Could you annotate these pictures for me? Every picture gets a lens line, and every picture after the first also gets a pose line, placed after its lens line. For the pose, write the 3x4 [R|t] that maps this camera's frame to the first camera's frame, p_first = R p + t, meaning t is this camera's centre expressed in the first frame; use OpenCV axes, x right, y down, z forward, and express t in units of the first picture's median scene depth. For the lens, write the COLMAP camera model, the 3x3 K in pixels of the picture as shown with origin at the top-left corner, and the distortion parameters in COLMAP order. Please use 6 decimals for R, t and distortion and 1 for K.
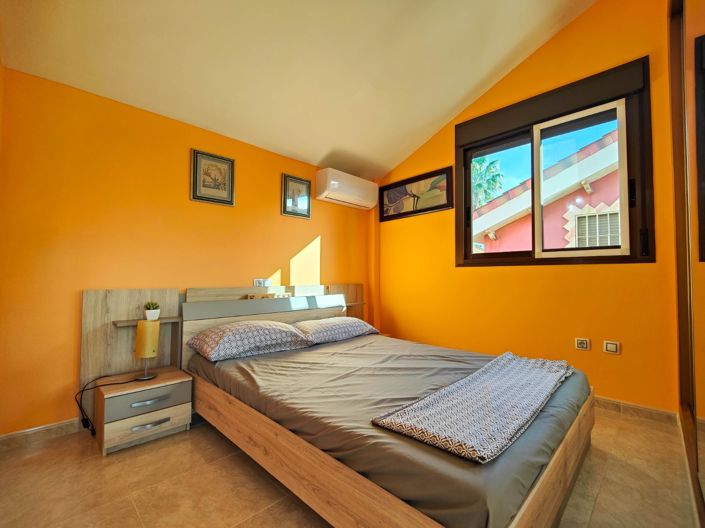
lens RADIAL K [[308.4, 0, 354.8], [0, 308.4, 268.7], [0, 0, 1]] dist [0.011564, -0.008135]
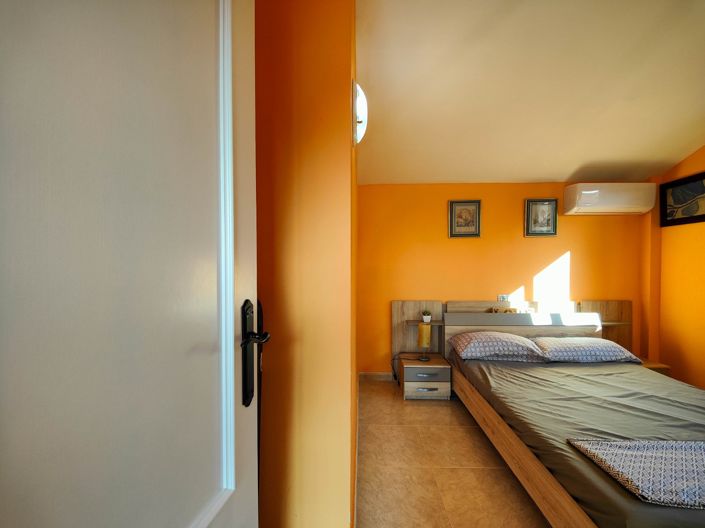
lens RADIAL K [[308.4, 0, 355.7], [0, 308.4, 263.9], [0, 0, 1]] dist [0.011564, -0.008135]
pose [[0.687213, 0.002906, -0.726450, 0.201911], [0.028253, 0.999129, 0.030724, -0.168141], [0.725906, -0.041639, 0.686532, -0.277961]]
